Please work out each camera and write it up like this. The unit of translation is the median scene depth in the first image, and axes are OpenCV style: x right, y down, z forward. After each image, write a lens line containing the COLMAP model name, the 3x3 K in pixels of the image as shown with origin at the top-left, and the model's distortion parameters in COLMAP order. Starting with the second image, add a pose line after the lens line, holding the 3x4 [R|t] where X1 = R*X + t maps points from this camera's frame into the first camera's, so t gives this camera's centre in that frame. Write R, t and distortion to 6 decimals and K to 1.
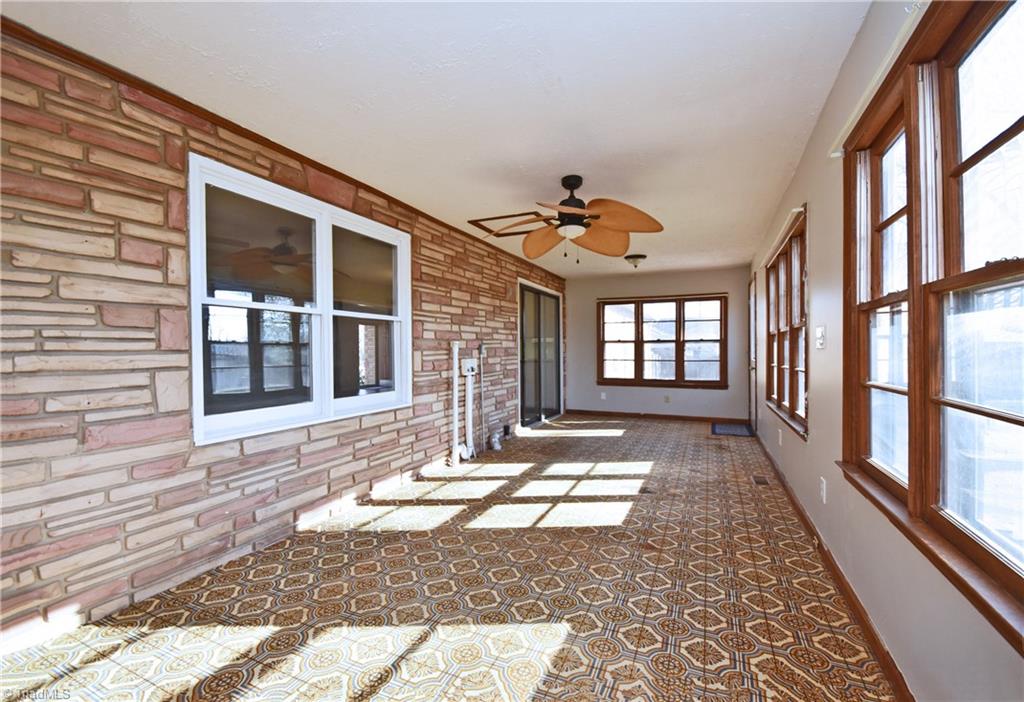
lens RADIAL K [[441.8, 0, 512.0], [0, 441.8, 351.0], [0, 0, 1]] dist [0.003716, 0.000225]
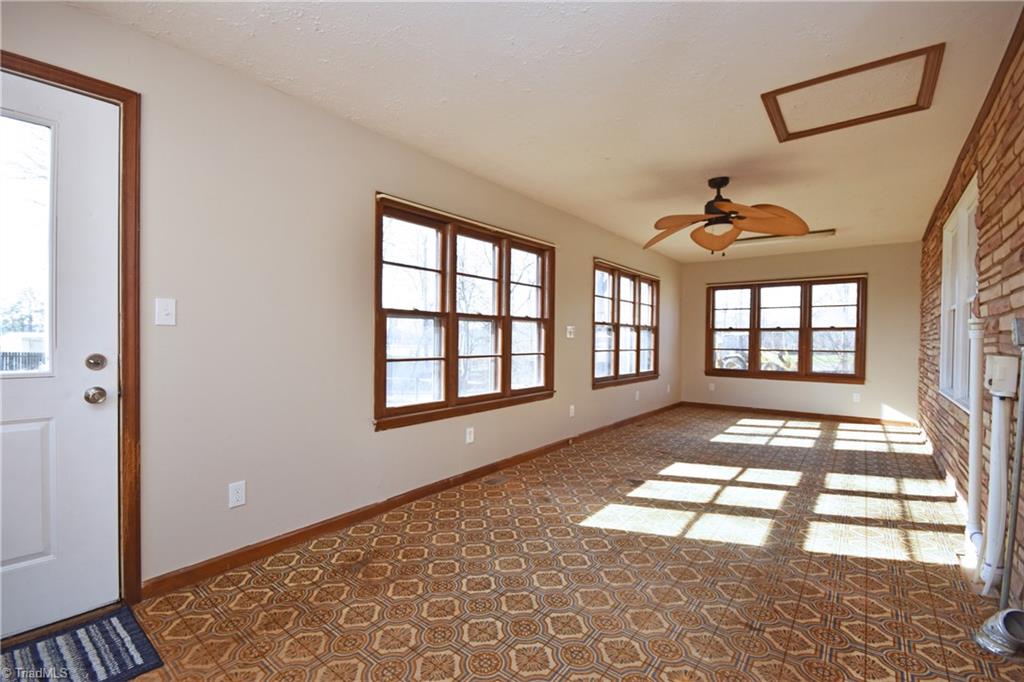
lens RADIAL K [[456.9, 0, 508.8], [0, 456.9, 345.5], [0, 0, 1]] dist [0.004065, -0.009374]
pose [[-0.970971, 0.001561, 0.239192, 0.330310], [0.003544, 0.999963, 0.007860, 0.006520], [-0.239171, 0.008480, -0.970940, 2.021237]]
